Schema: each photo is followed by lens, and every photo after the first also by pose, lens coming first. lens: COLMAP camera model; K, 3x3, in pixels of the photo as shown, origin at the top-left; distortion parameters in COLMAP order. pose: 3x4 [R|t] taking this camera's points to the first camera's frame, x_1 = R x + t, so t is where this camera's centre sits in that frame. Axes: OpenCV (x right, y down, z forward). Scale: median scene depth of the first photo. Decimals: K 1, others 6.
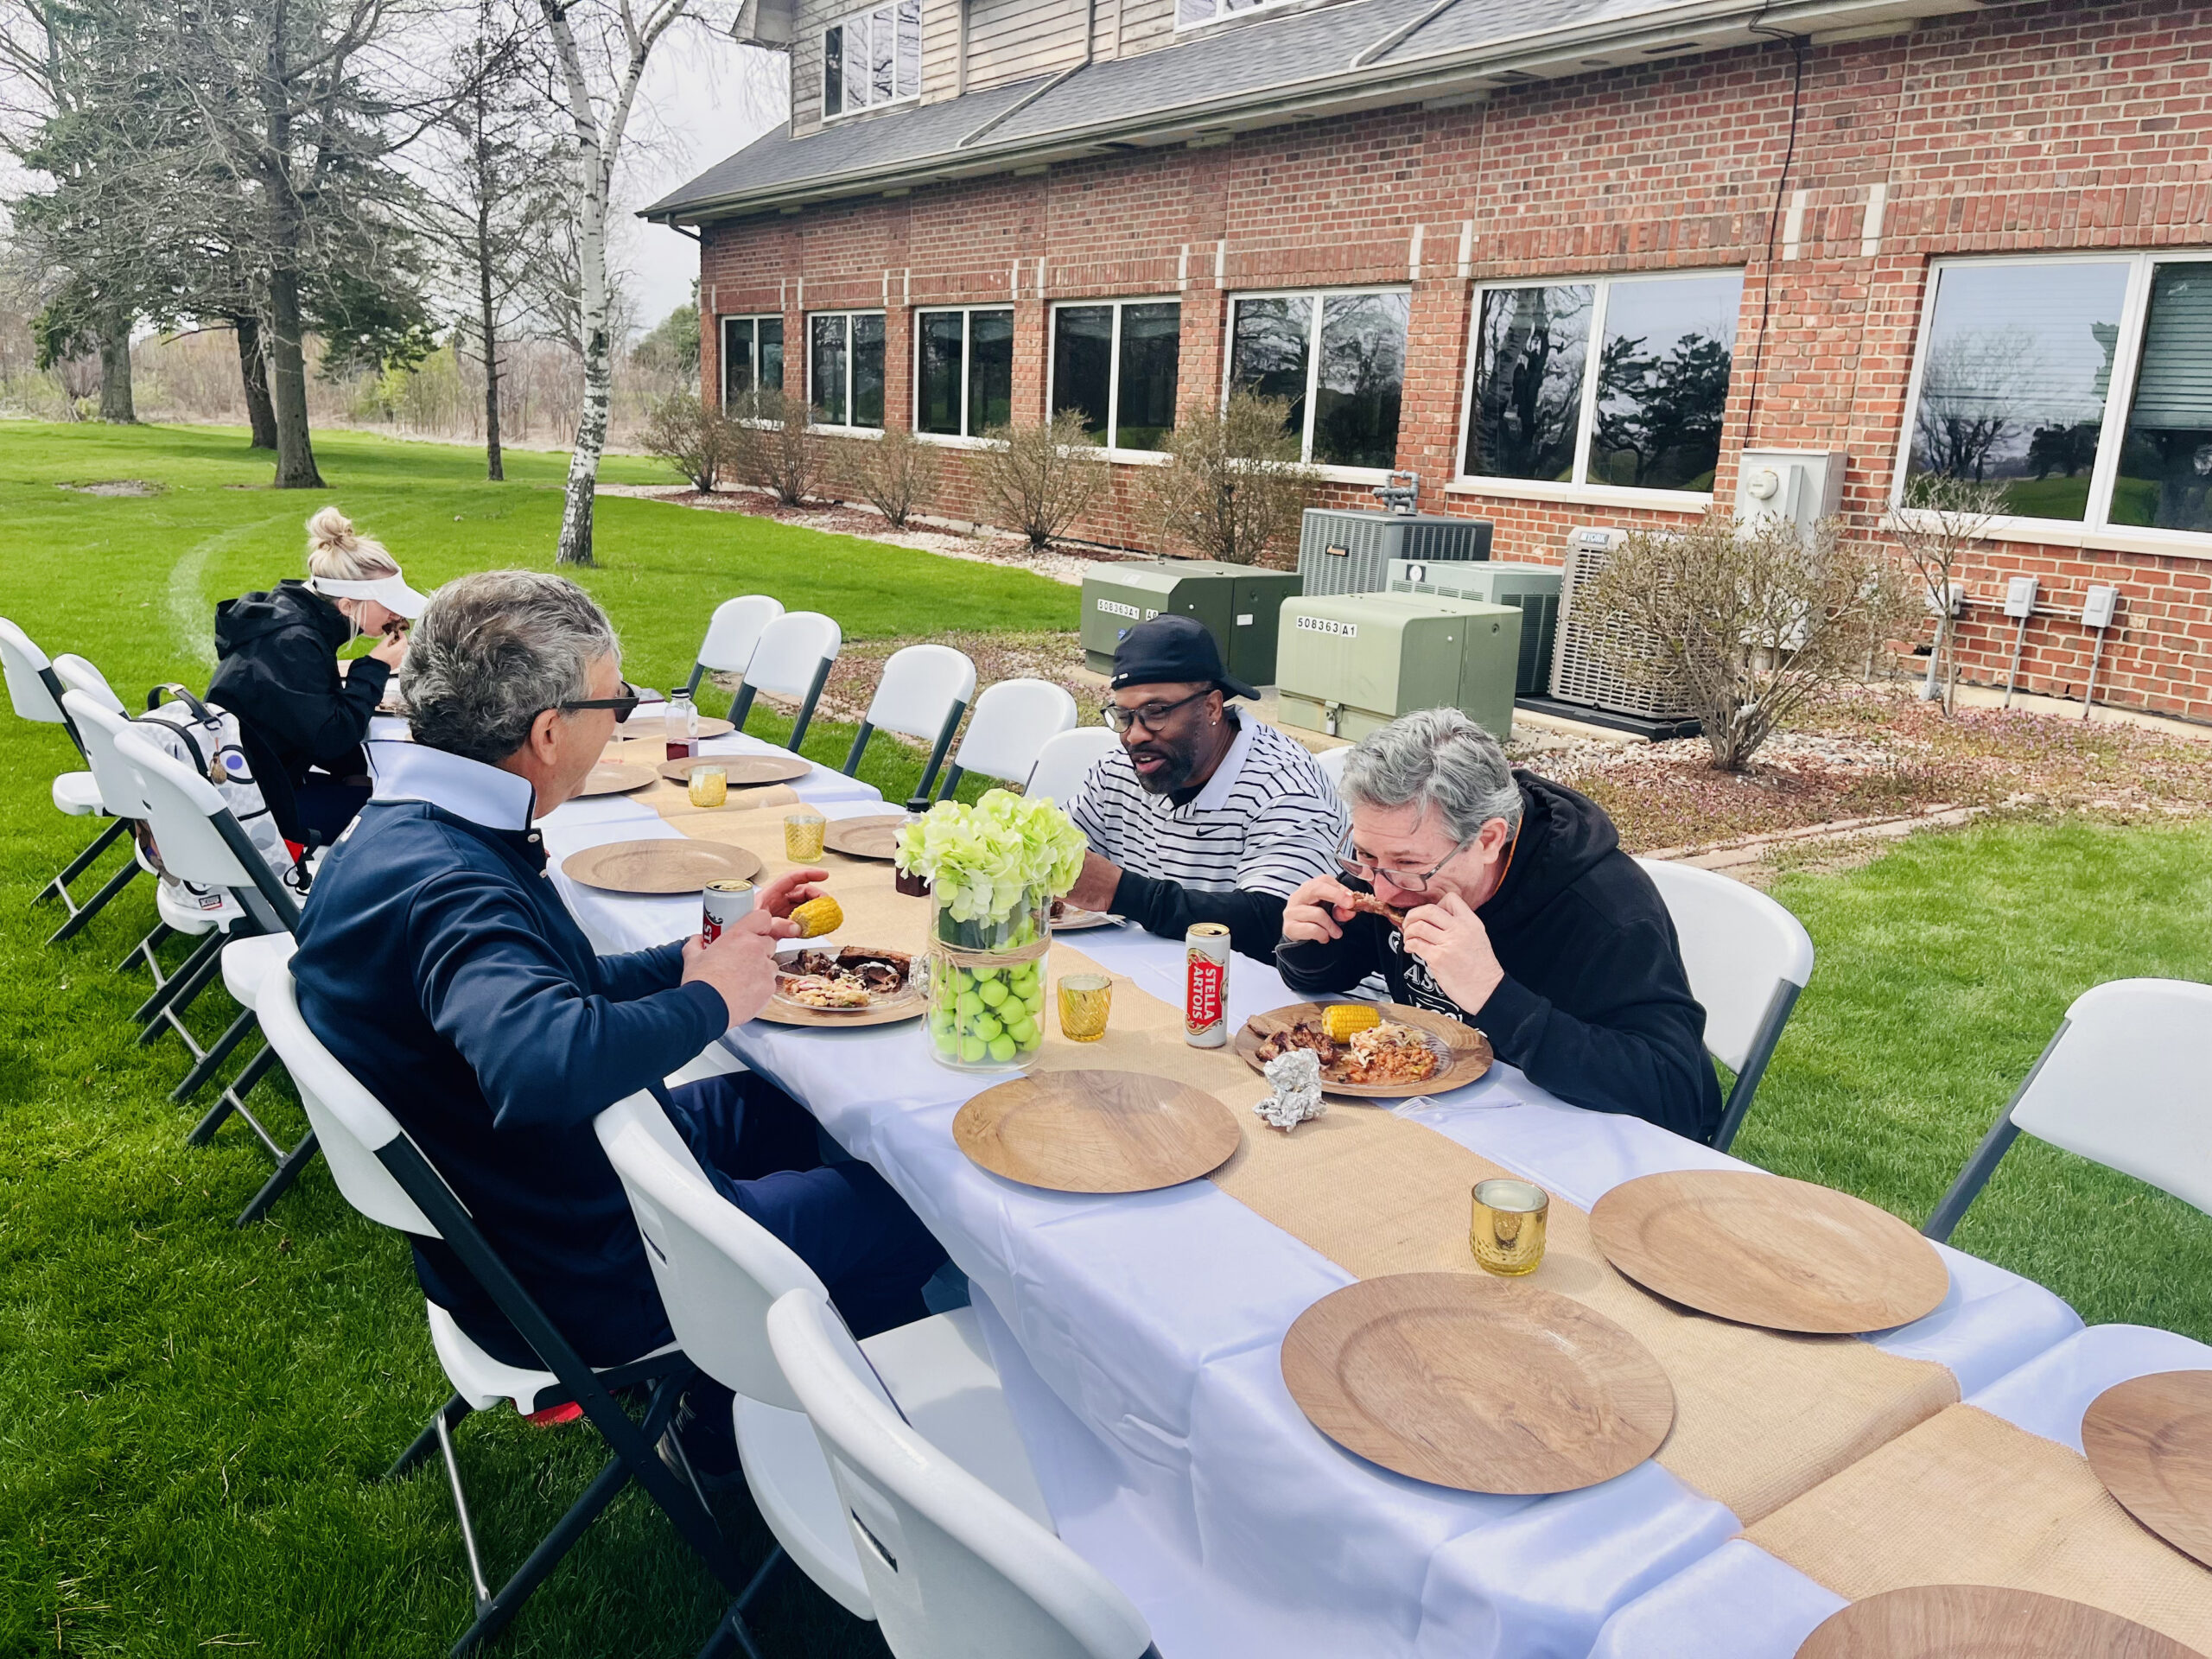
lens RADIAL K [[1628.5, 0, 1120.5], [0, 1628.5, 828.5], [0, 0, 1]] dist [0.055988, -0.074946]
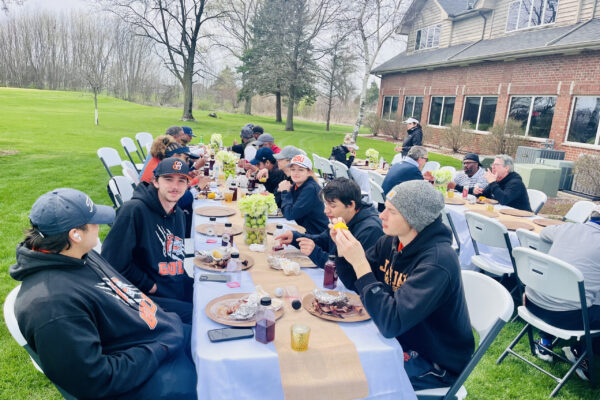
lens RADIAL K [[441.1, 0, 300.0], [0, 441.1, 200.0], [0, 0, 1]] dist [0.060923, -0.081635]
pose [[0.923909, 0.106213, -0.367575, 0.015898], [-0.128414, 0.991052, -0.036402, 0.048502], [0.360419, 0.080834, 0.929281, -0.227633]]
